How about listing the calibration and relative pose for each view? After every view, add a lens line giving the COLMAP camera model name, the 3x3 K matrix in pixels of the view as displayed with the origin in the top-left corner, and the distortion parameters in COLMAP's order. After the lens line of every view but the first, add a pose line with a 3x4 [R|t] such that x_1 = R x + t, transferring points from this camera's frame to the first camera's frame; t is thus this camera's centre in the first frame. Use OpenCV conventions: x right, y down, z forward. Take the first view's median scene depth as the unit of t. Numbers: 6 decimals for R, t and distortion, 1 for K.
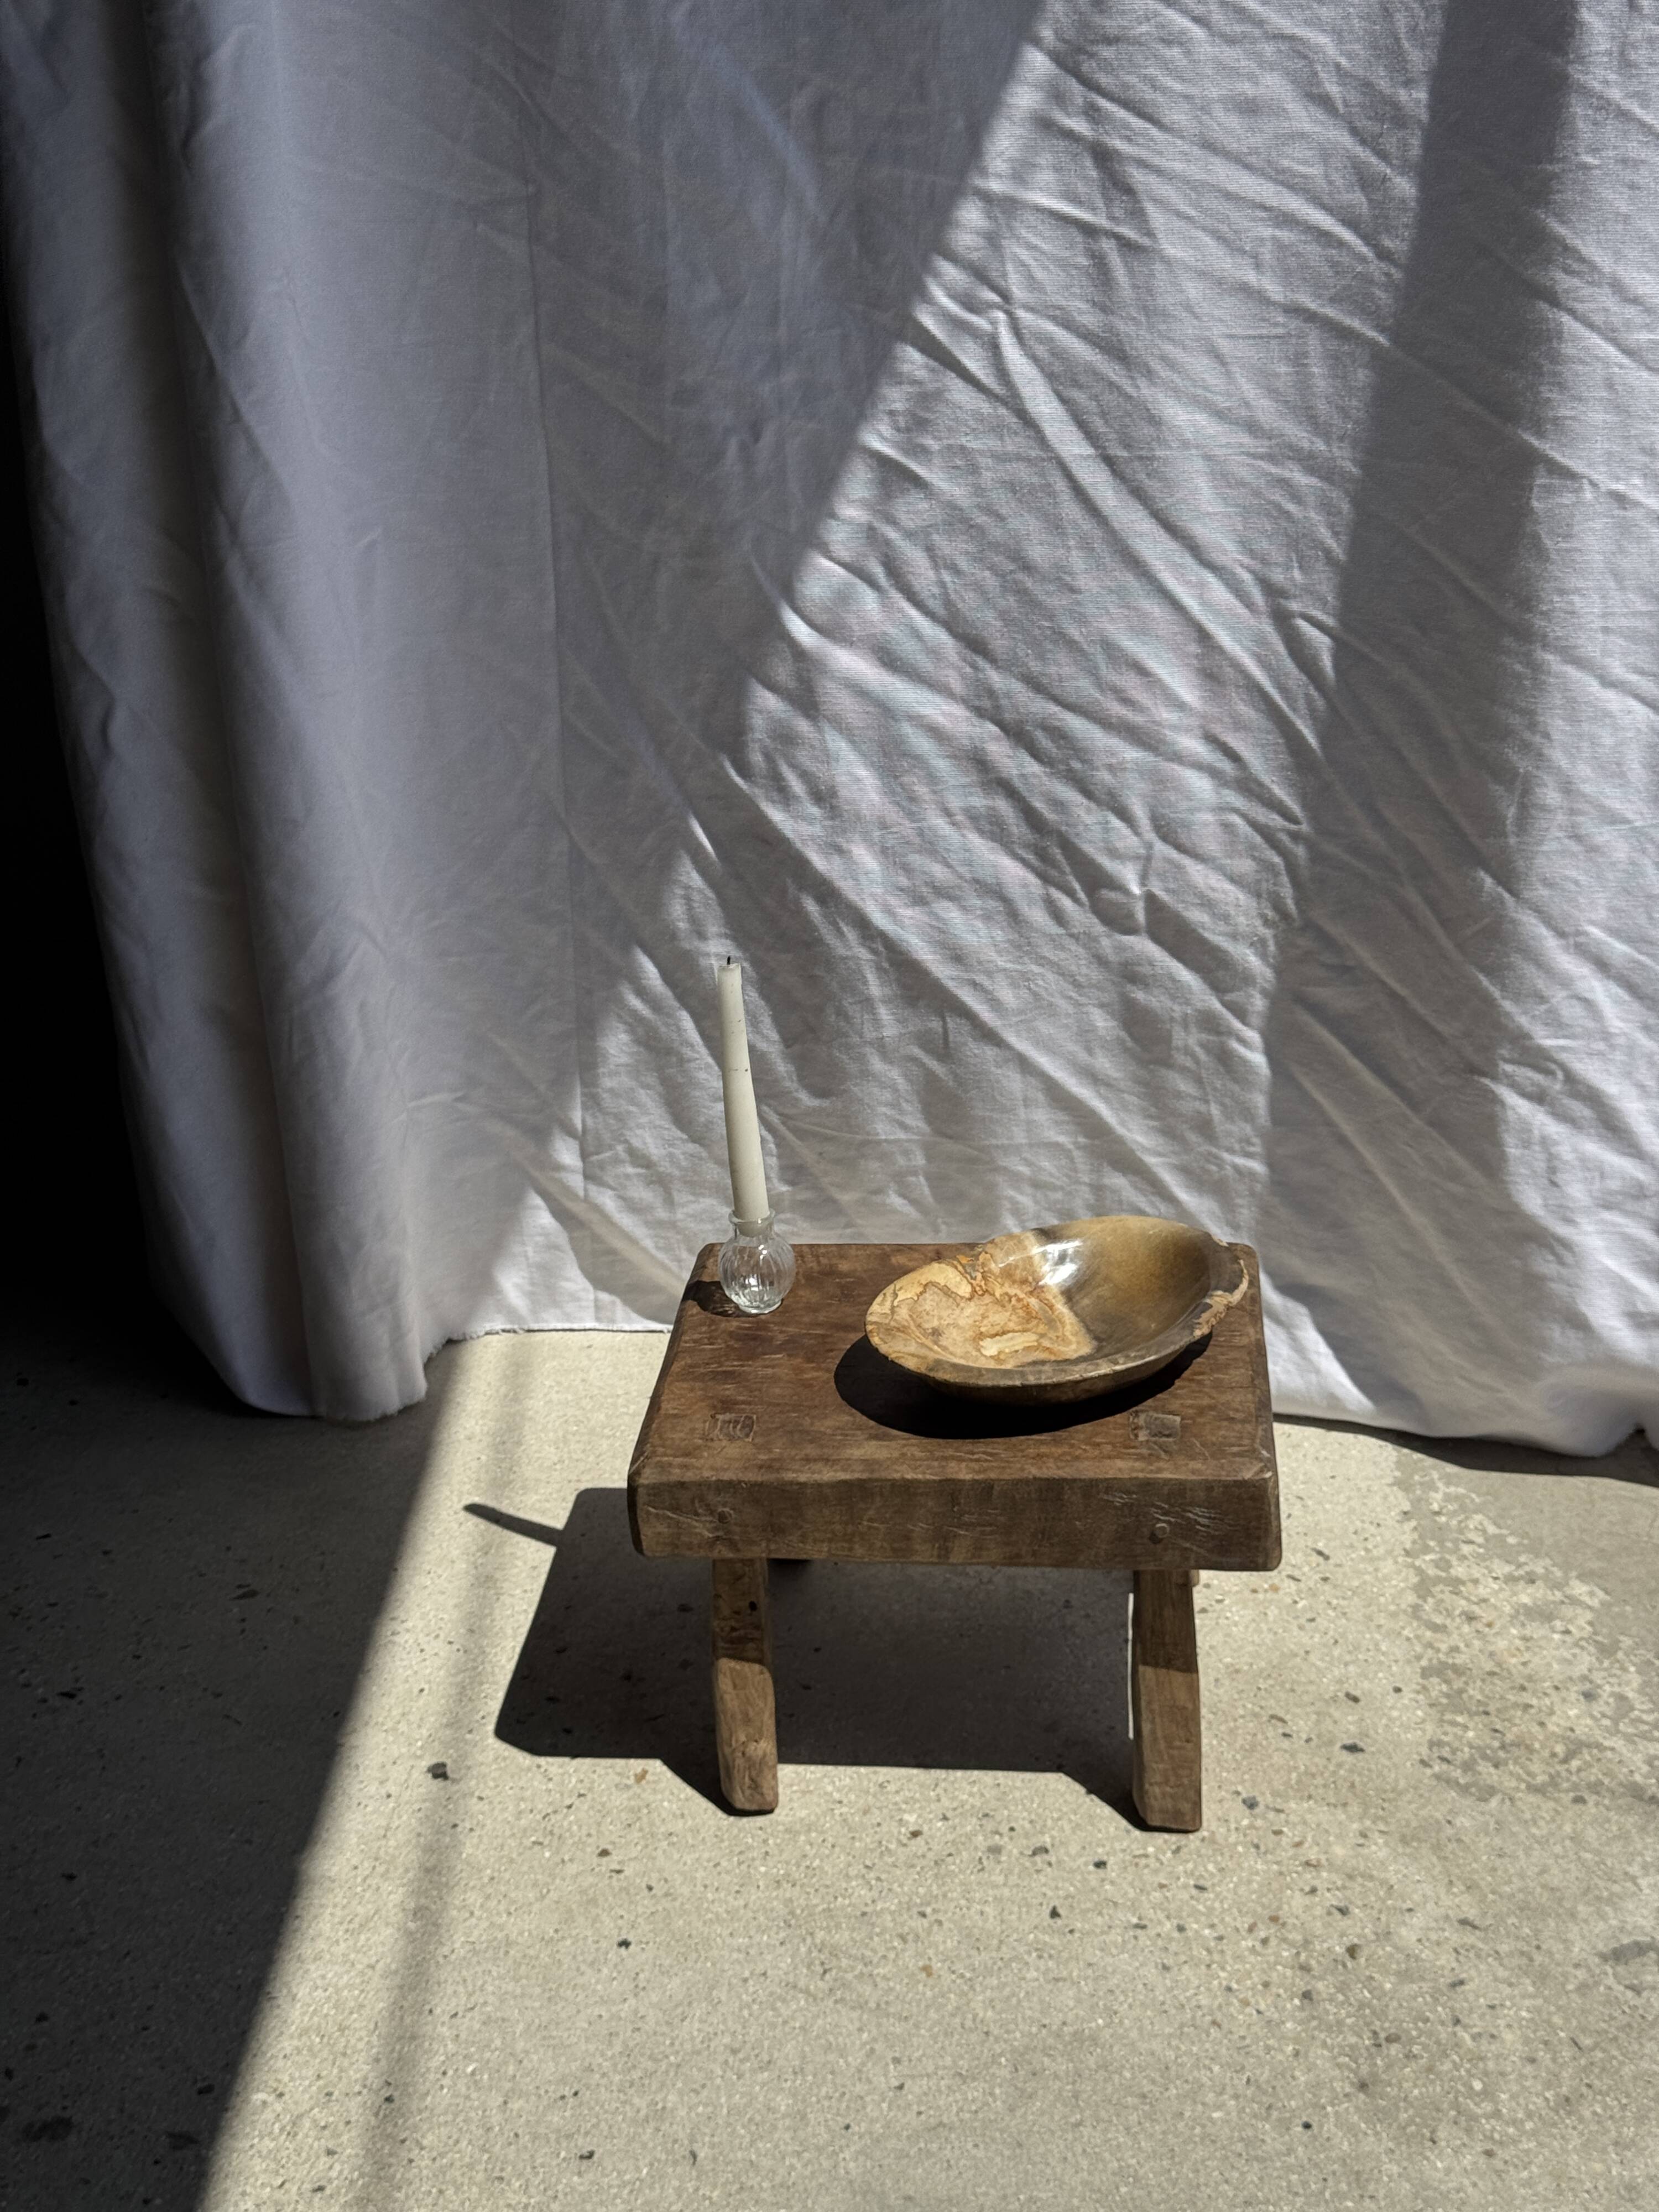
lens RADIAL K [[2914.8, 0, 824.2], [0, 2914.8, 1104.5], [0, 0, 1]] dist [0.162382, -0.266452]
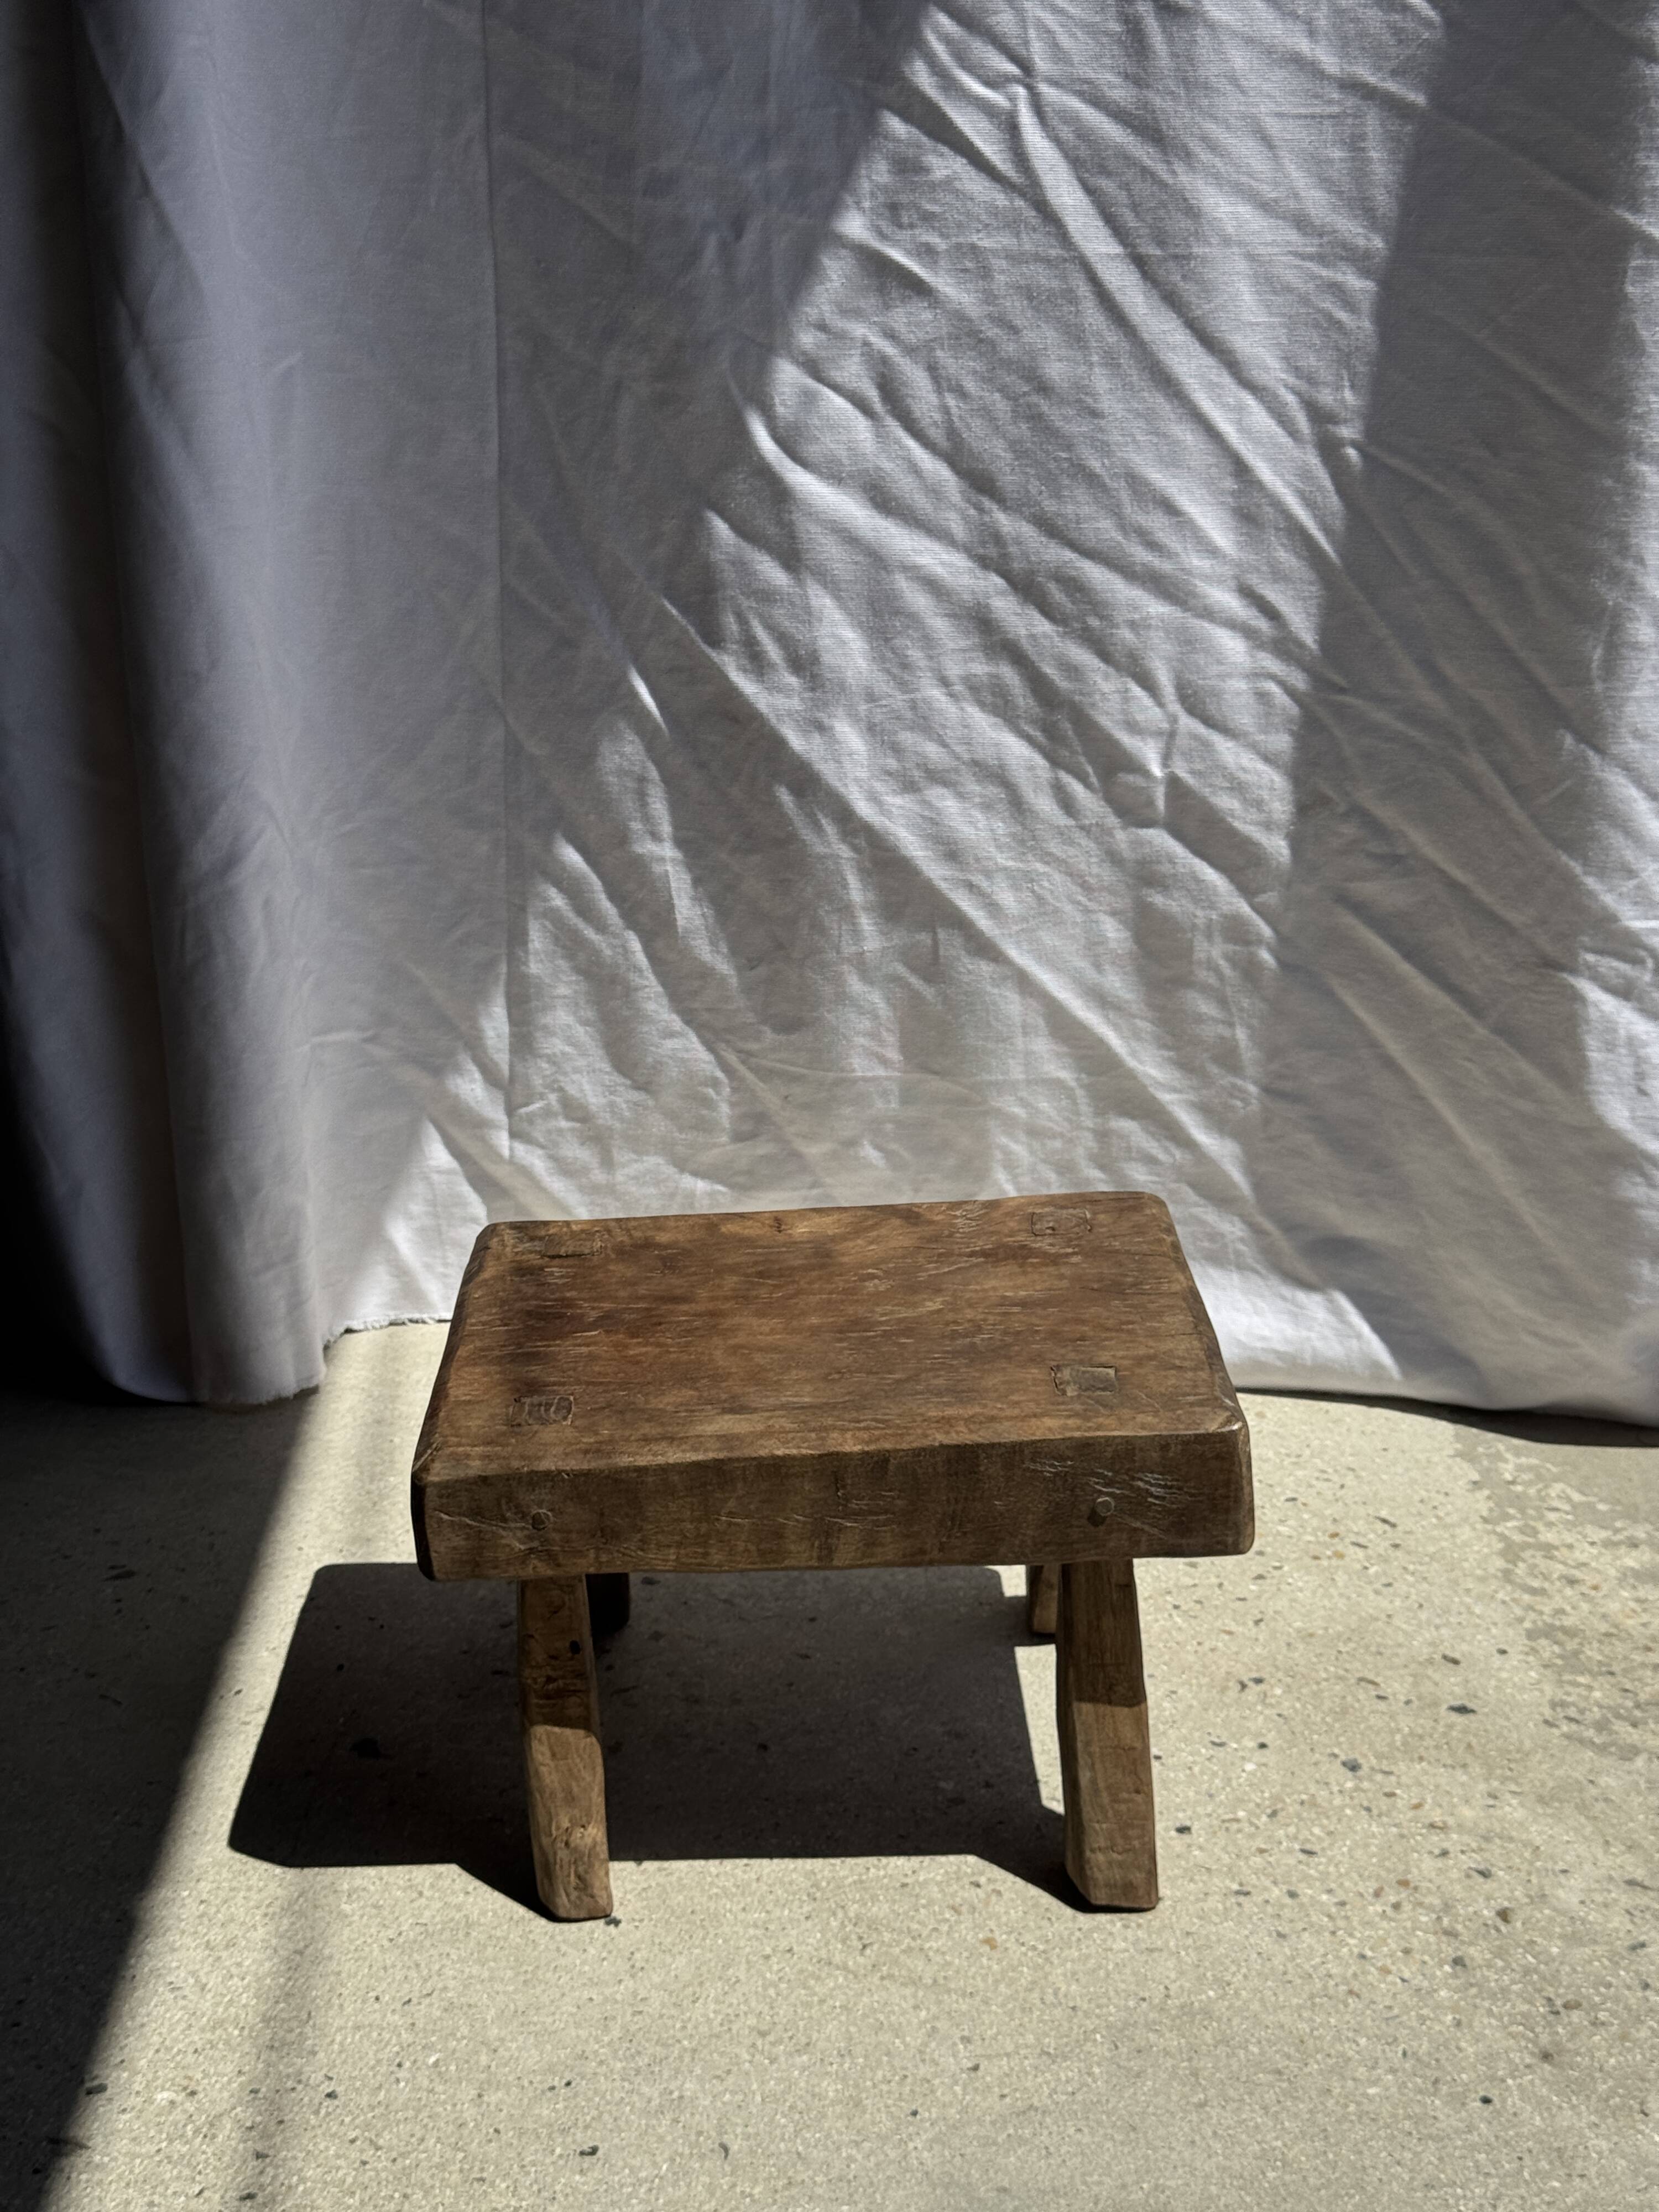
lens RADIAL K [[2947.5, 0, 791.8], [0, 2947.5, 1104.1], [0, 0, 1]] dist [0.181355, -0.356950]
pose [[0.998203, 0.005593, 0.059668, -0.058994], [0.000638, 0.994588, -0.103897, 0.125083], [-0.059926, 0.103749, 0.992797, 0.135611]]
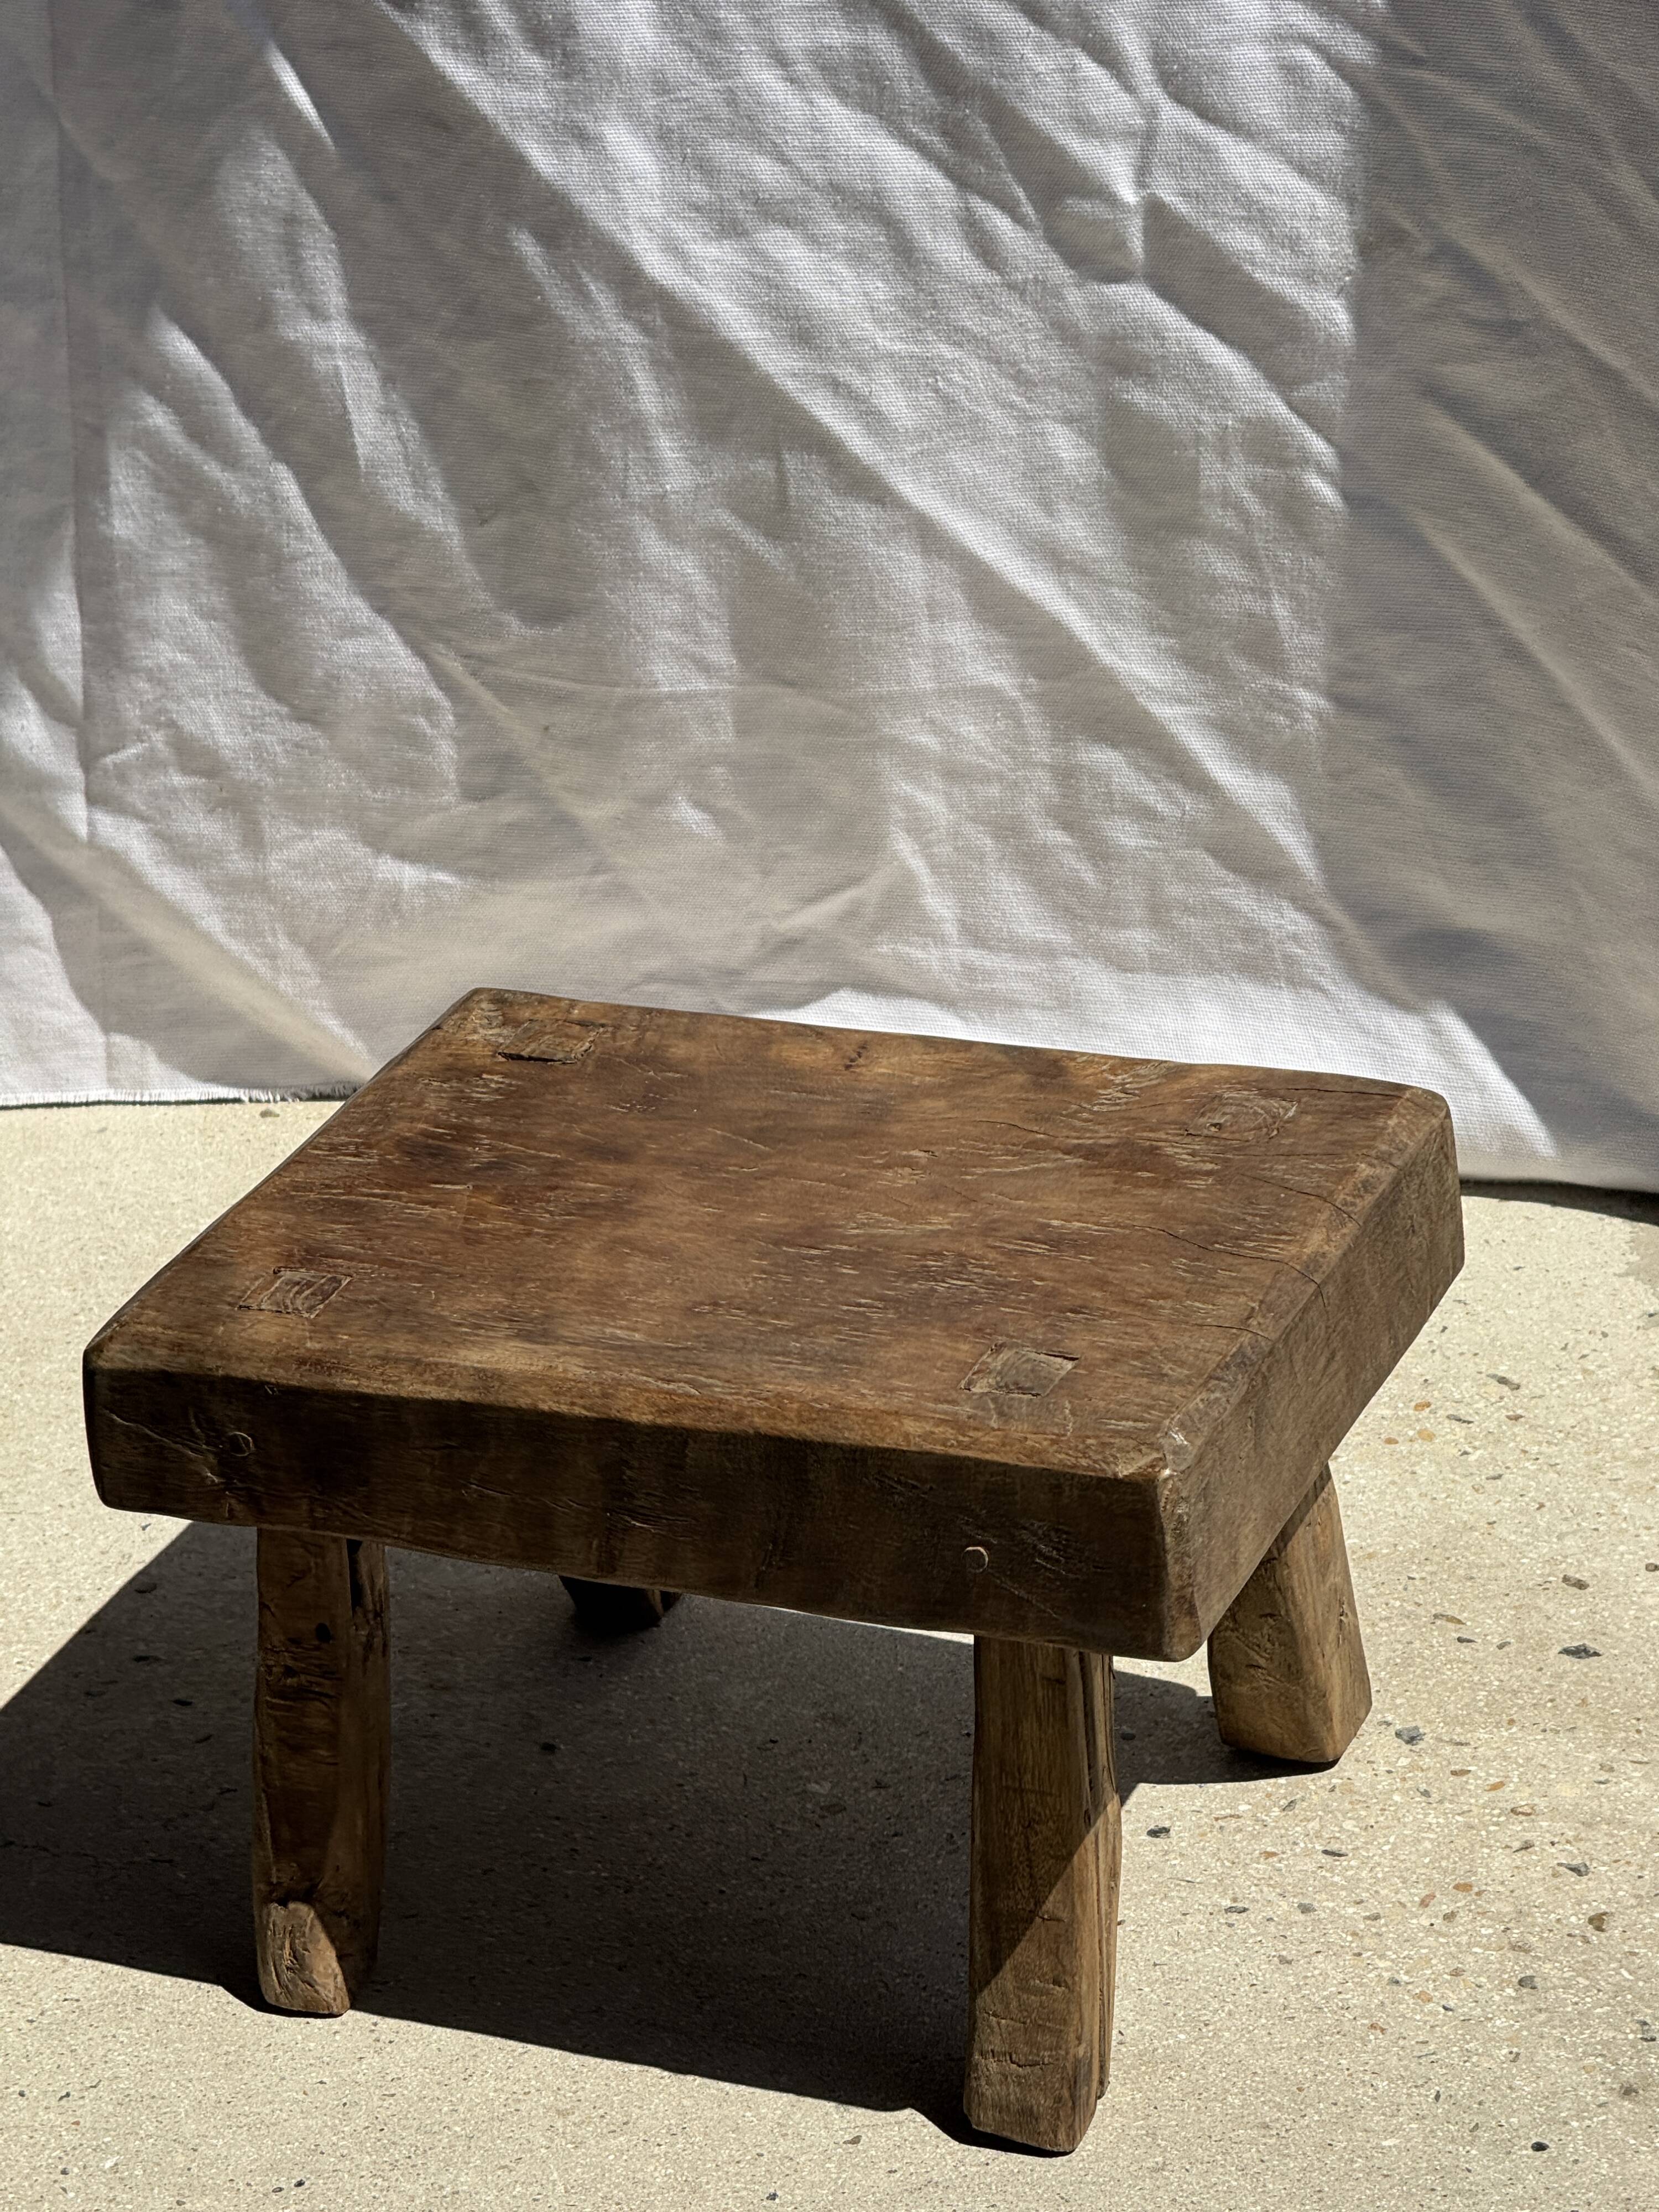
lens RADIAL K [[7140.1, 0, 797.7], [0, 7140.1, 1062.5], [0, 0, 1]] dist [0.320743, -1.522499]
pose [[0.995143, -0.034376, 0.092239, -0.087974], [0.035793, 0.999265, -0.013752, 0.109694], [-0.091698, 0.016987, 0.995642, -0.340793]]
